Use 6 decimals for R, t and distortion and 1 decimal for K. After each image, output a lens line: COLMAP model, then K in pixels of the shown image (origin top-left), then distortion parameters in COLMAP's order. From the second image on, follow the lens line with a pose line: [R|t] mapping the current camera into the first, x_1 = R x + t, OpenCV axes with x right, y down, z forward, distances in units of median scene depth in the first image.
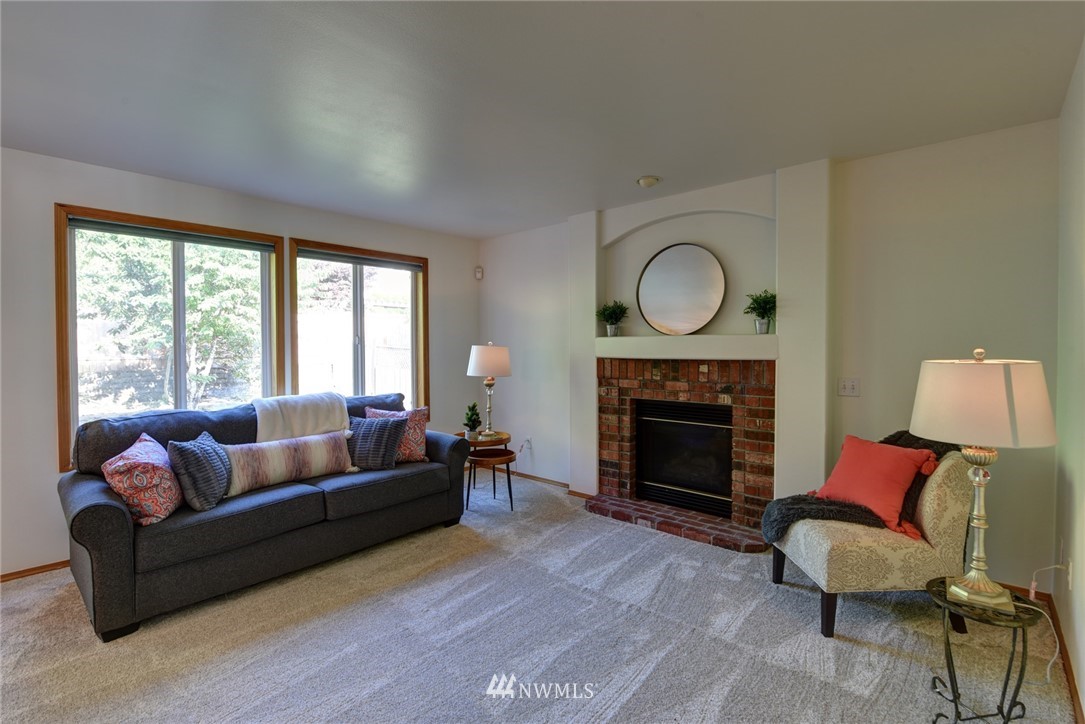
lens RADIAL K [[497.6, 0, 544.9], [0, 497.6, 357.8], [0, 0, 1]] dist [-0.003099, -0.000205]
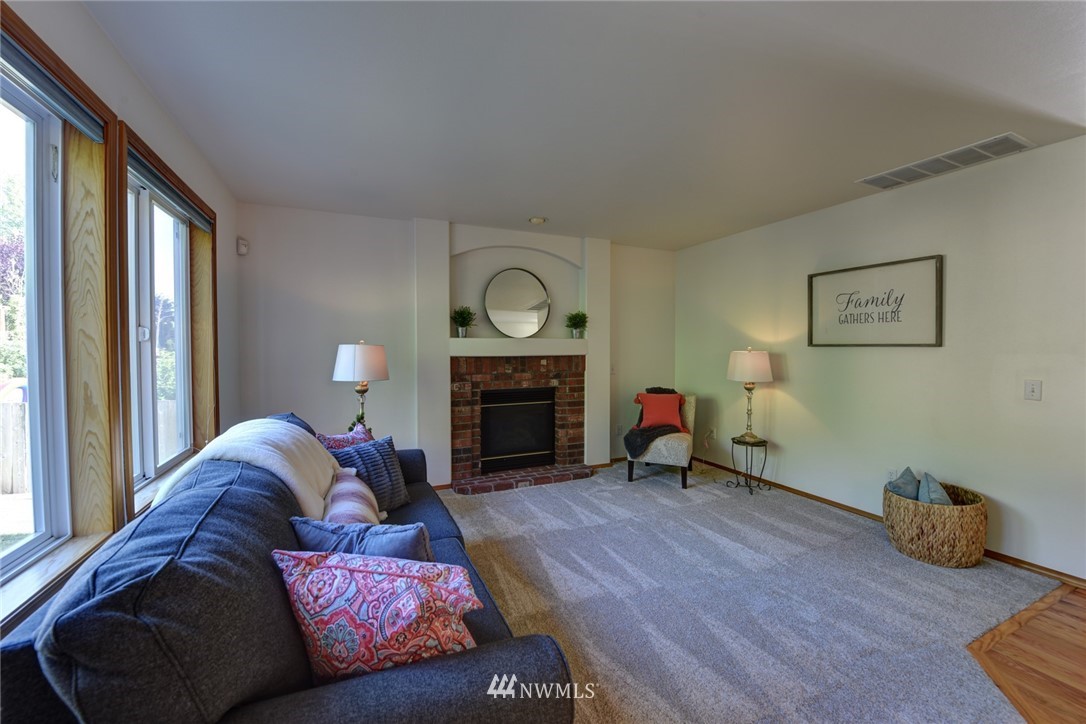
lens RADIAL K [[433.2, 0, 545.6], [0, 433.2, 358.0], [0, 0, 1]] dist [-0.009241, -0.001270]
pose [[0.408825, -0.019915, 0.912396, -0.760536], [0.020639, 0.999708, 0.012572, -0.005521], [-0.912379, 0.013691, 0.409117, 0.472923]]
